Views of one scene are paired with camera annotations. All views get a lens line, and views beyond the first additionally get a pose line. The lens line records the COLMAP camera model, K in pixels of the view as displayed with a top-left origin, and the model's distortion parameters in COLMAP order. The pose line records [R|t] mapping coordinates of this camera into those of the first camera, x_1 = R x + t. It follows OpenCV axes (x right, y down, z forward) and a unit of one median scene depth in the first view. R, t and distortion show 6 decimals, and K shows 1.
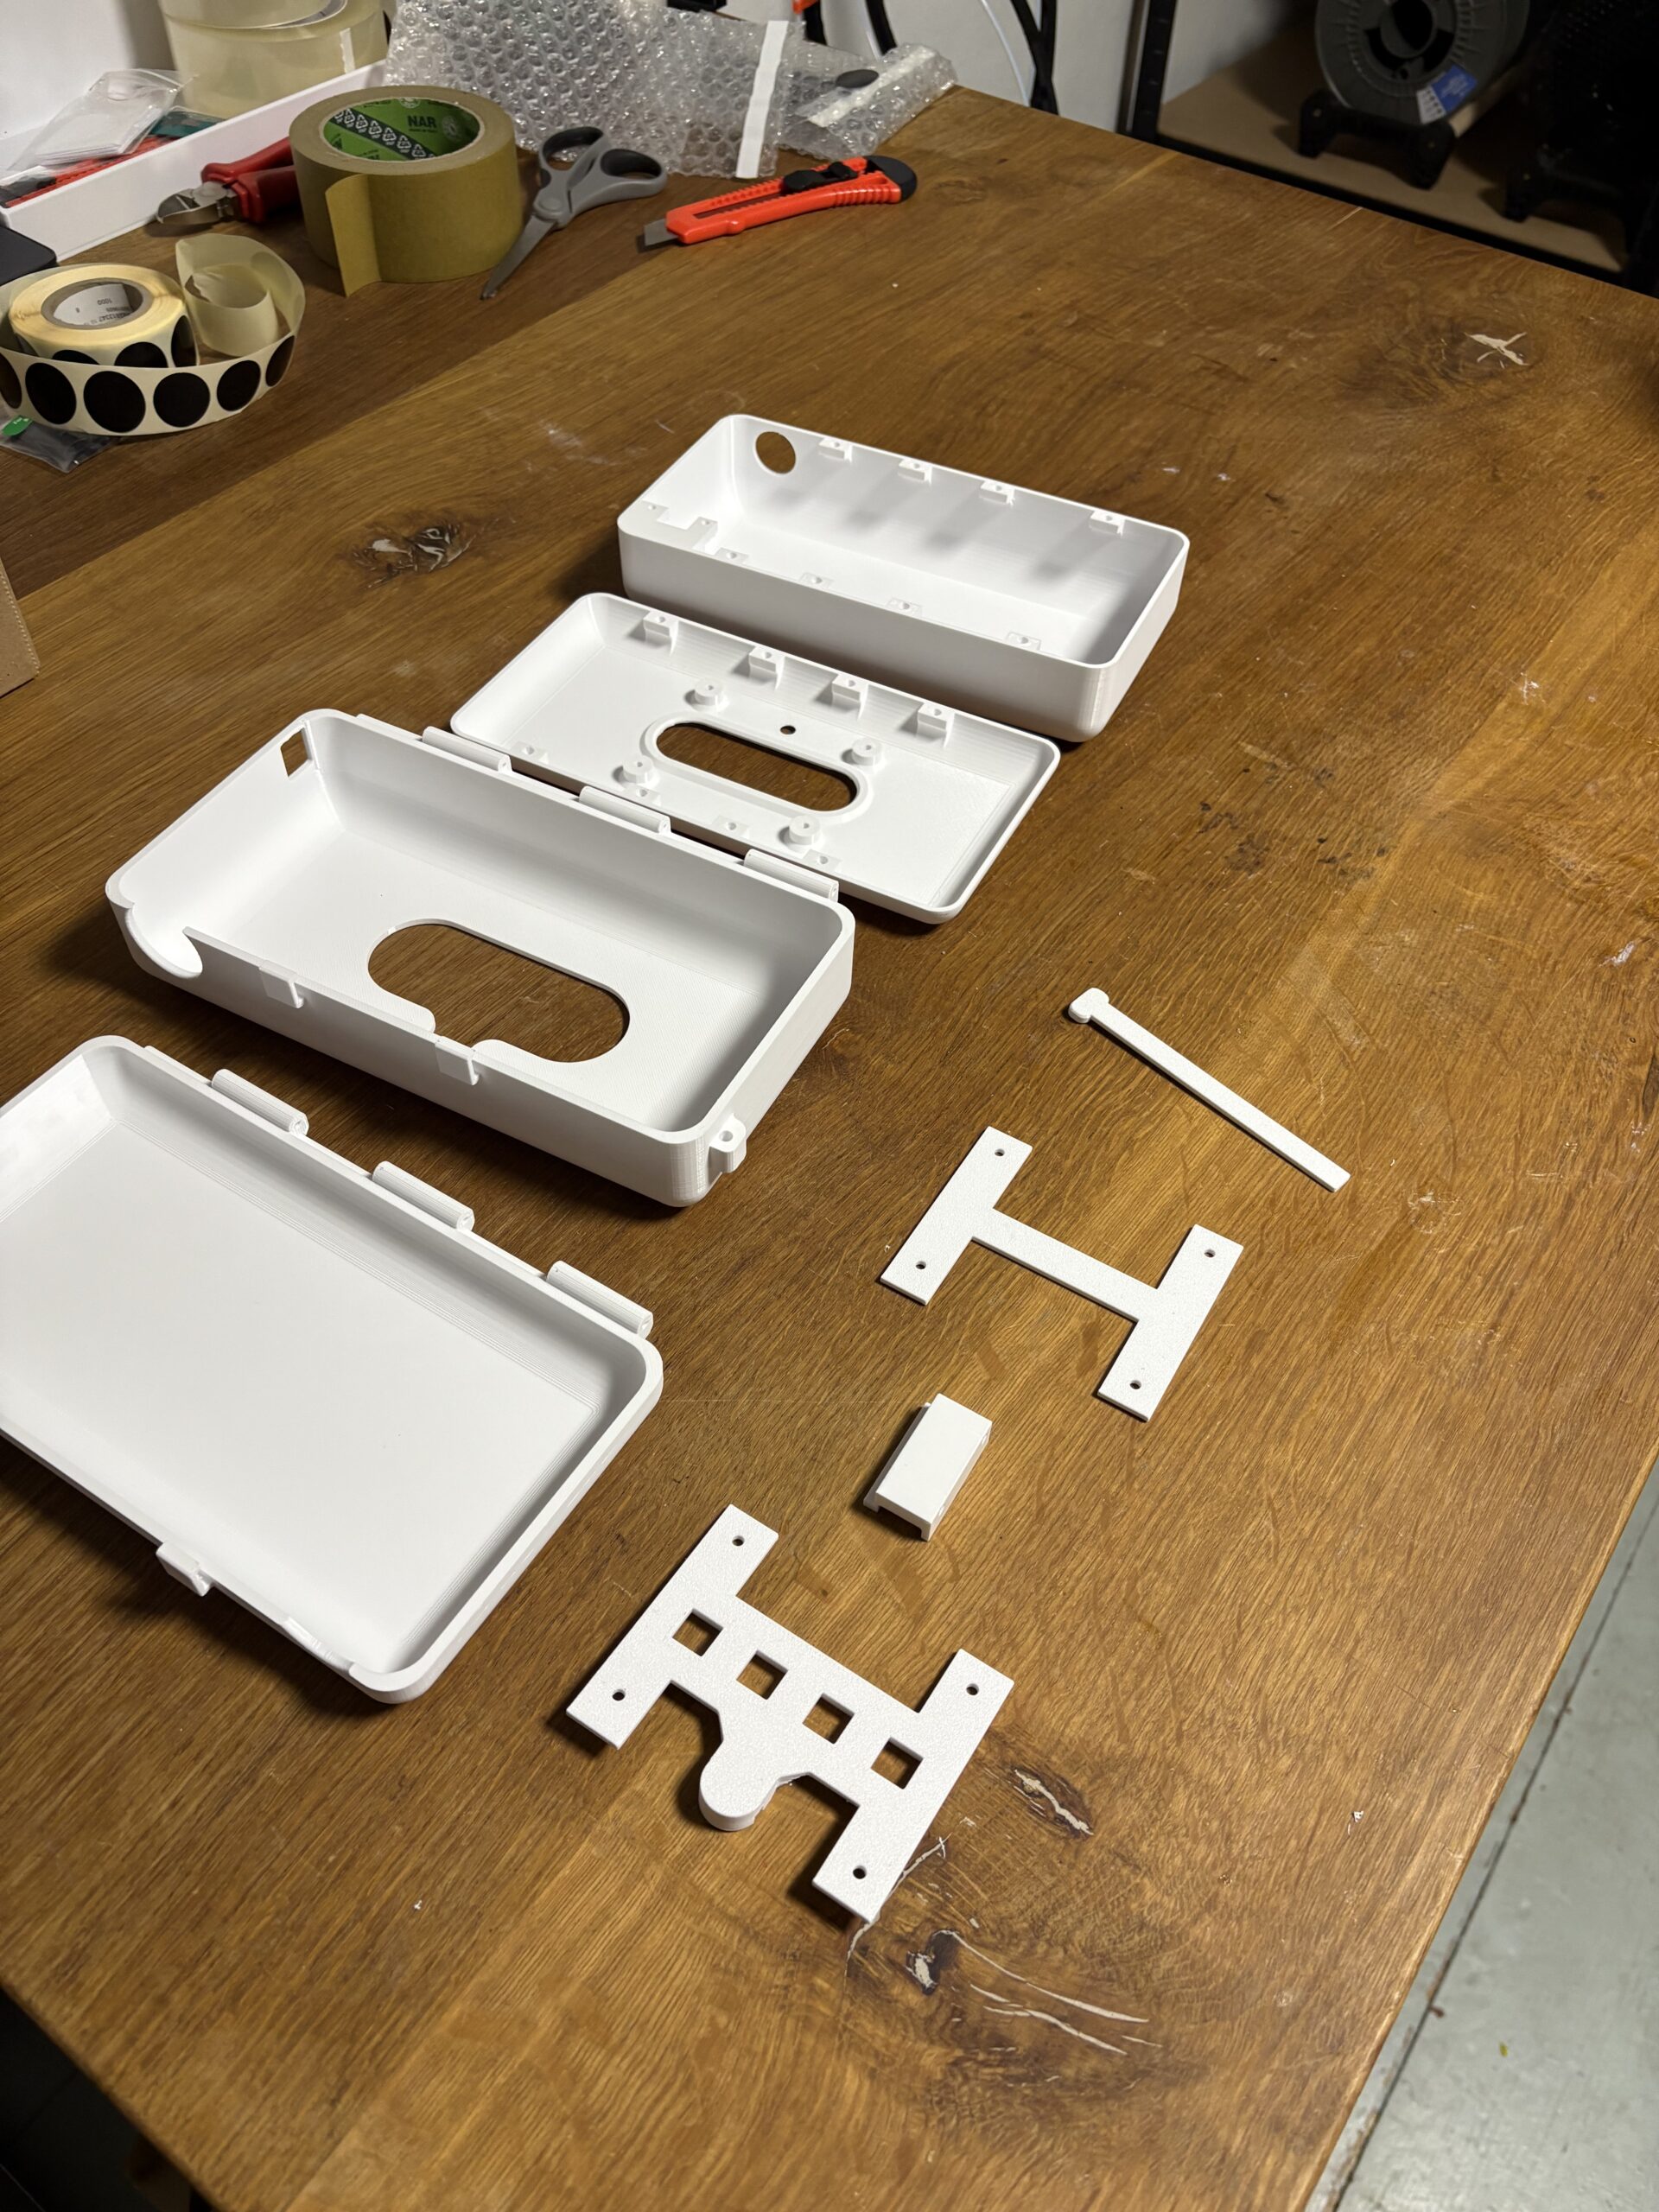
lens RADIAL K [[1682.4, 0, 829.5], [0, 1682.4, 1106.0], [0, 0, 1]] dist [0.032957, 0.078938]
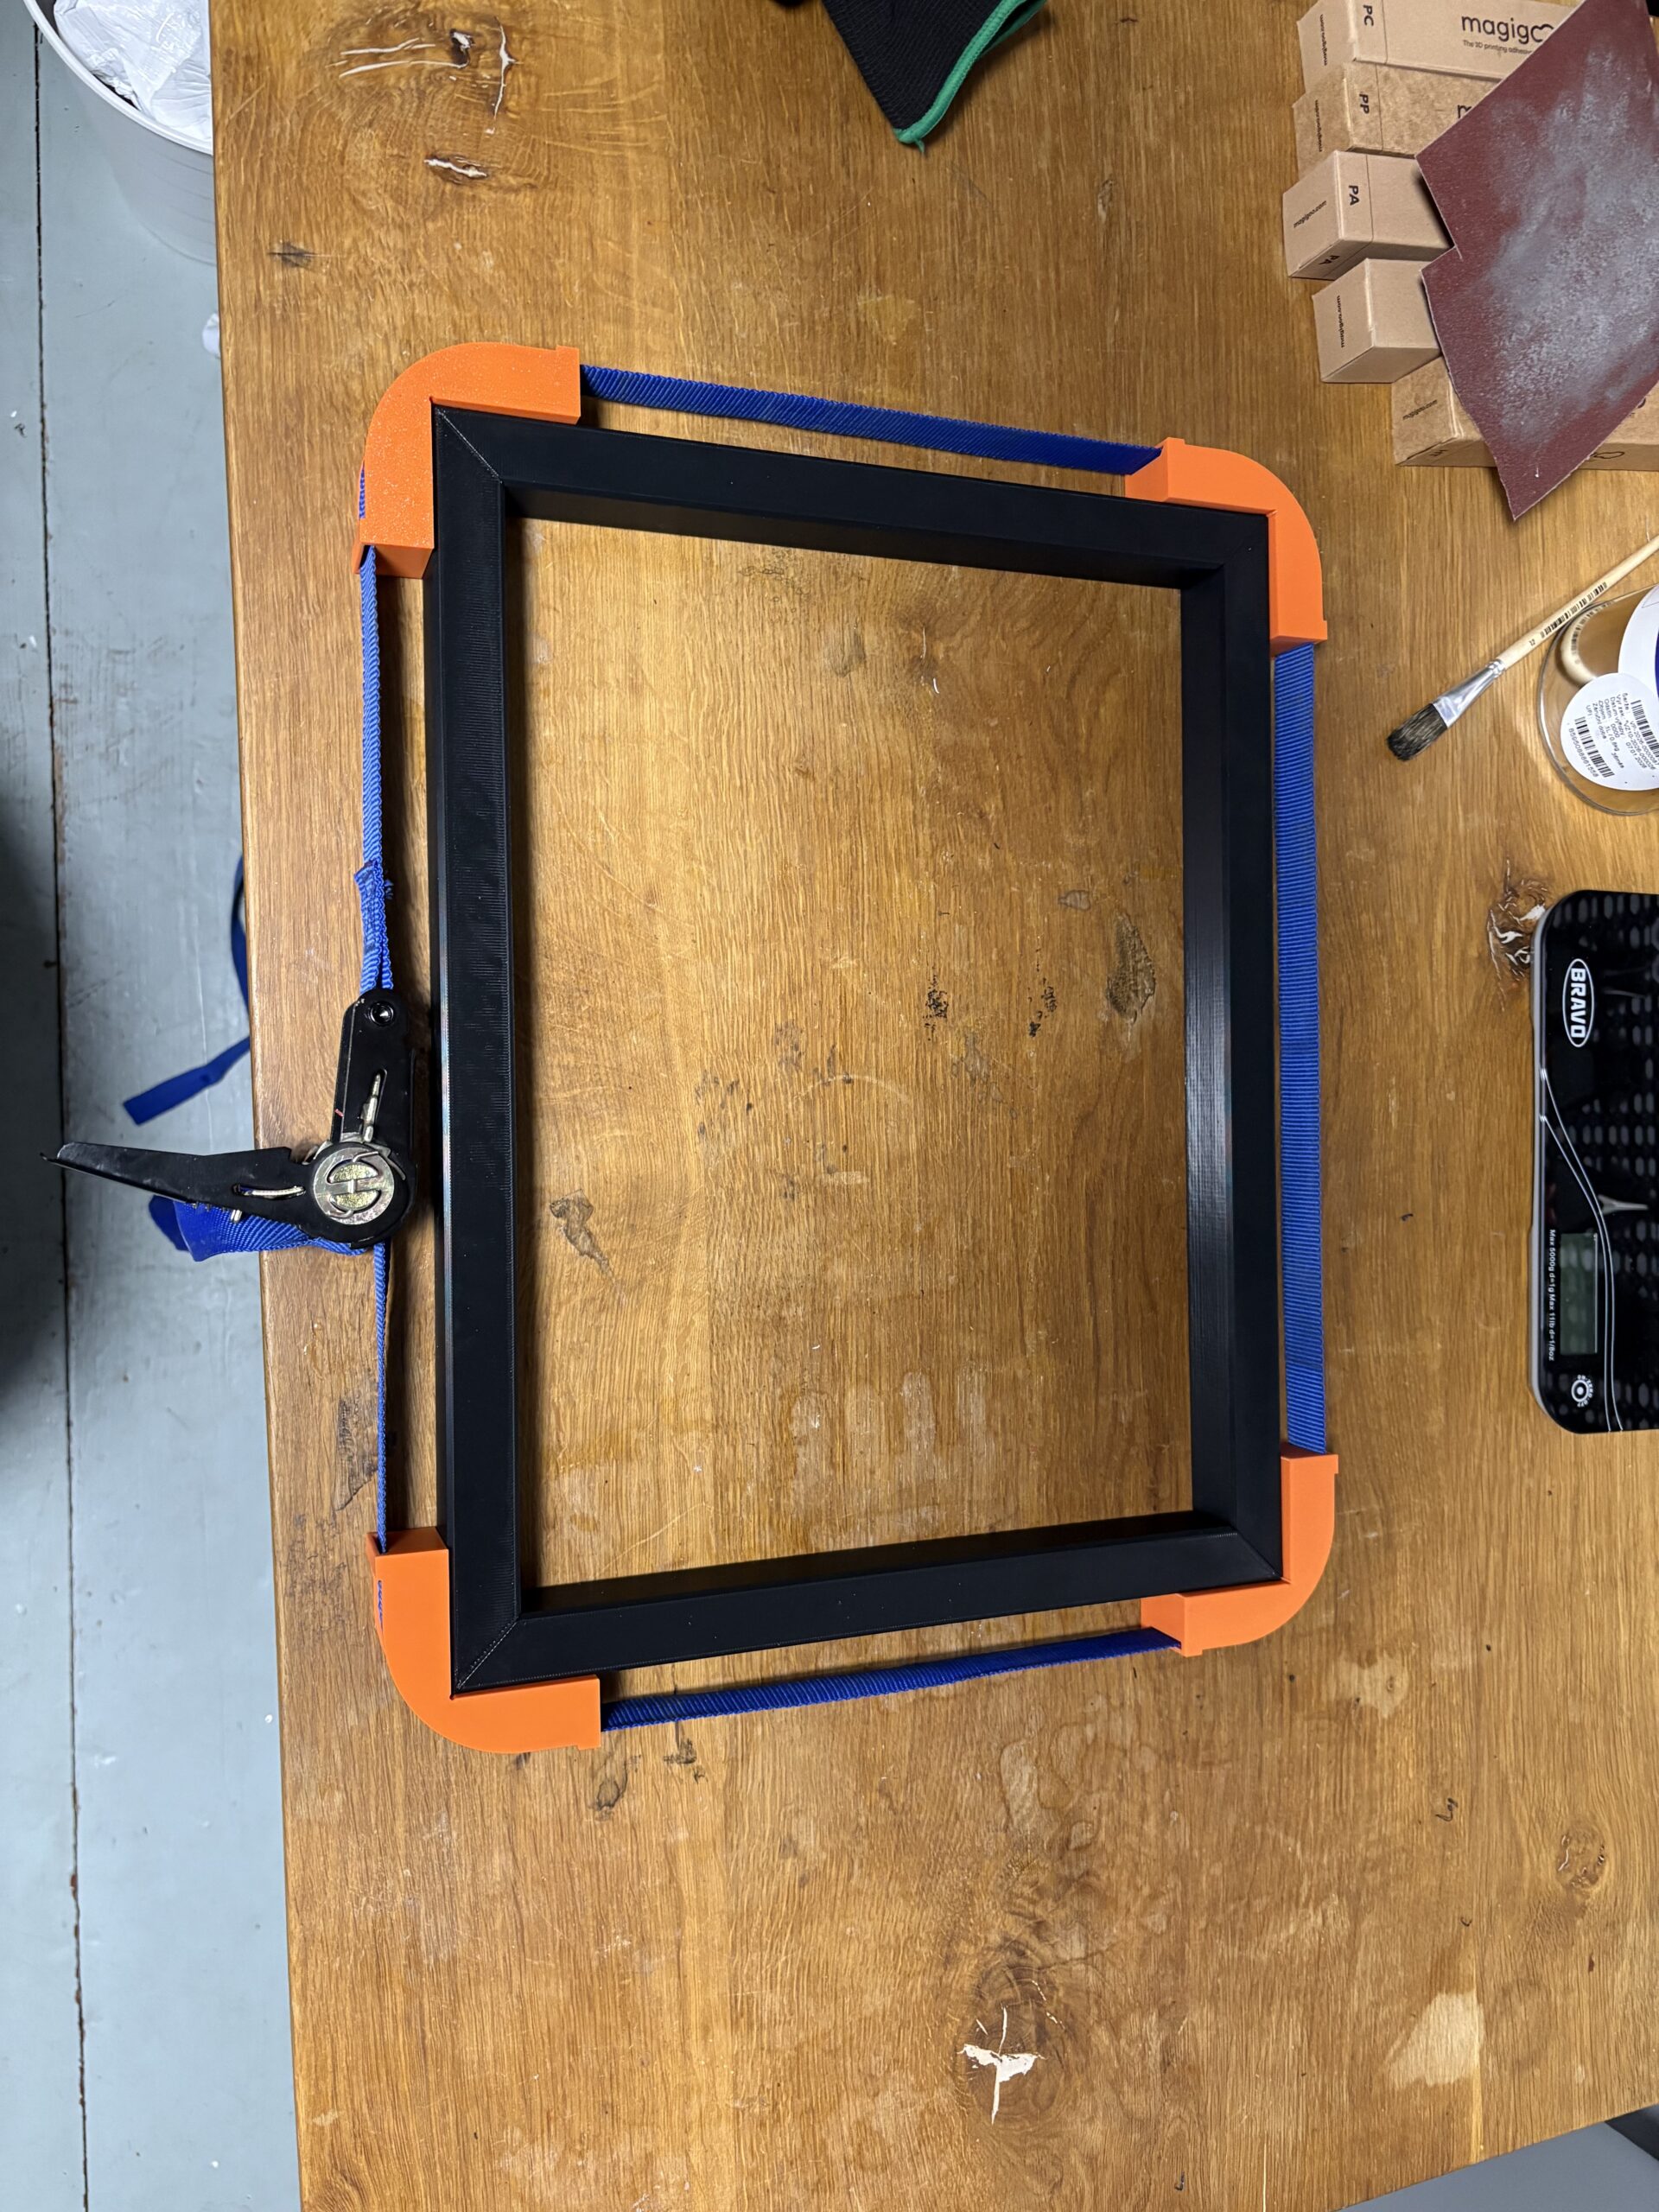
lens RADIAL K [[1676.6, 0, 829.5], [0, 1676.6, 1106.0], [0, 0, 1]] dist [0.004480, -0.000668]
pose [[-0.717139, 0.628235, -0.301716, 0.935647], [-0.692917, -0.596333, 0.405282, -1.013962], [0.074690, 0.499708, 0.862968, 0.132787]]
